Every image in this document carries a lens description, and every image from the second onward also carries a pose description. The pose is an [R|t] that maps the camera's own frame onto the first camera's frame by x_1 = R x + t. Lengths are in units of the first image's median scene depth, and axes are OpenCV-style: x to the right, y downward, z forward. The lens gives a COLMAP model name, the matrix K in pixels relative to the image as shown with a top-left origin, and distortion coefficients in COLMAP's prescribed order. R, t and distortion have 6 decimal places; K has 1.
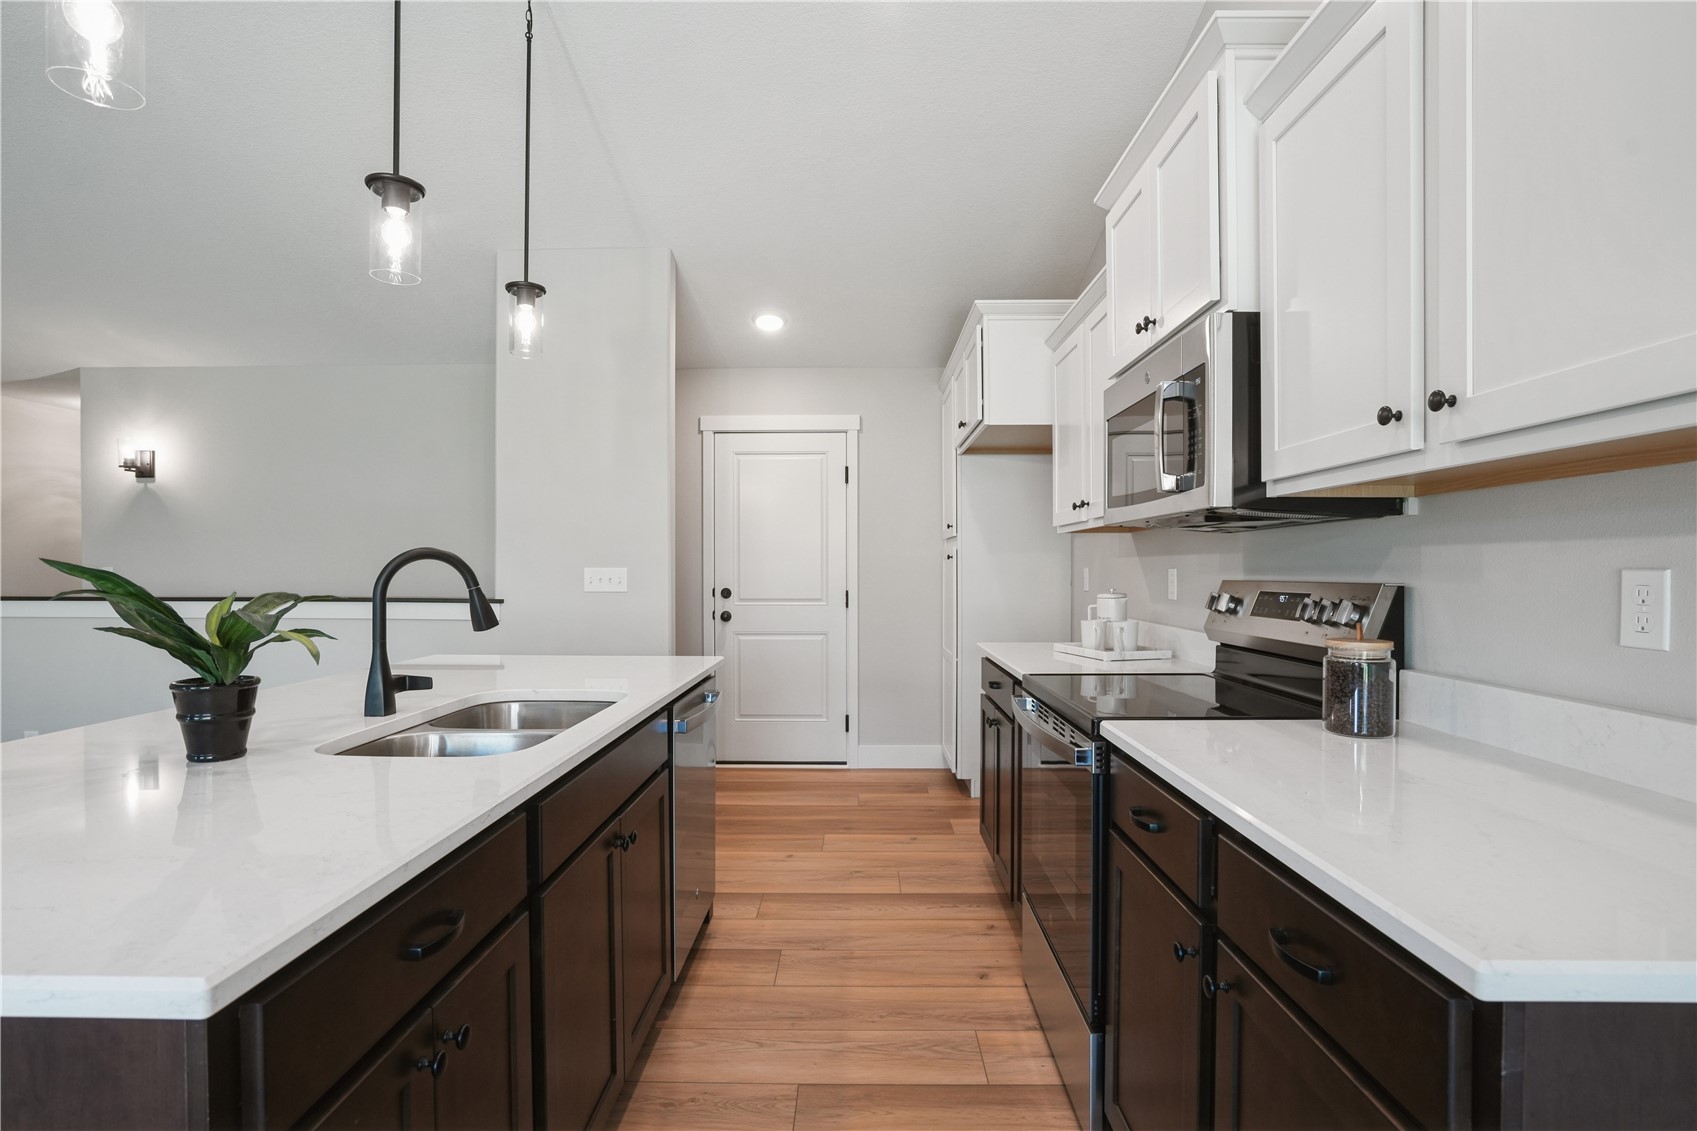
lens RADIAL K [[829.0, 0, 849.9], [0, 829.0, 559.1], [0, 0, 1]] dist [-0.001665, -0.000224]
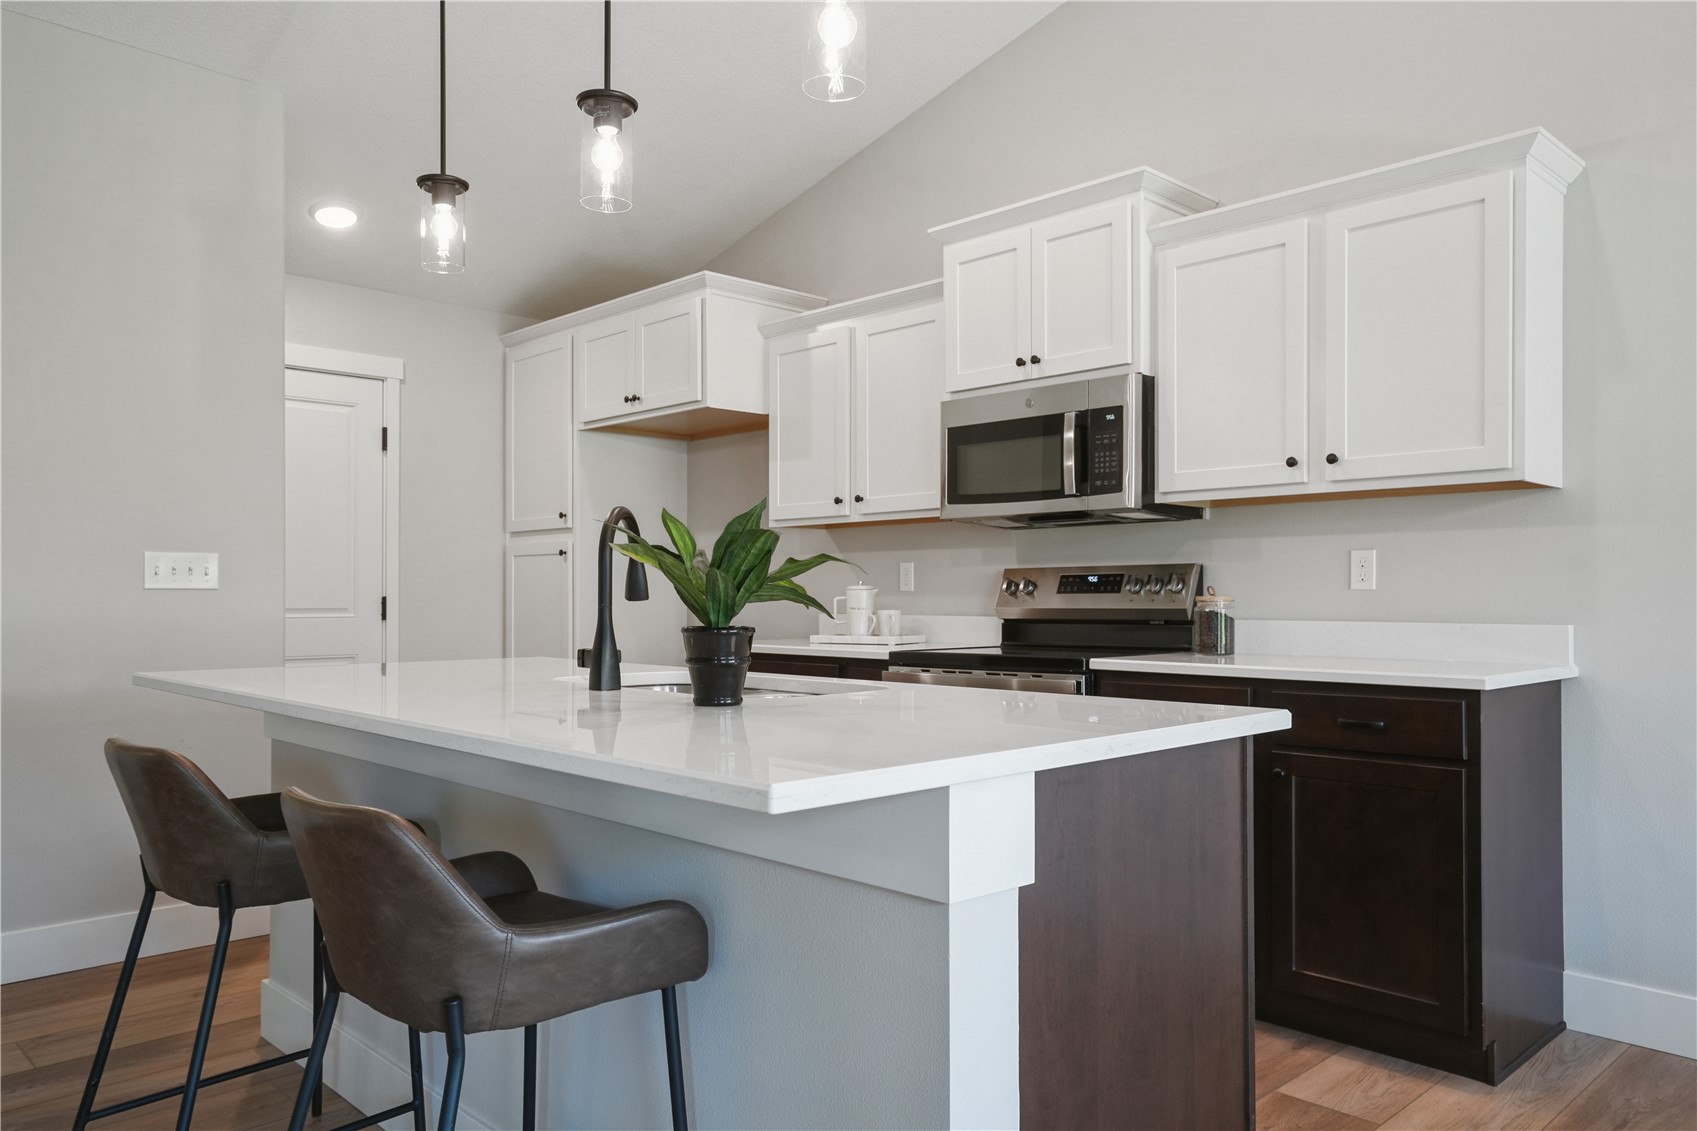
lens RADIAL K [[1199.5, 0, 848.5], [0, 1199.5, 565.5], [0, 0, 1]] dist [0.067499, 0.000449]
pose [[0.708489, 0.020296, 0.705430, -1.246908], [-0.008303, 0.999757, -0.020424, 0.076176], [-0.705673, 0.008613, 0.708485, -0.117717]]
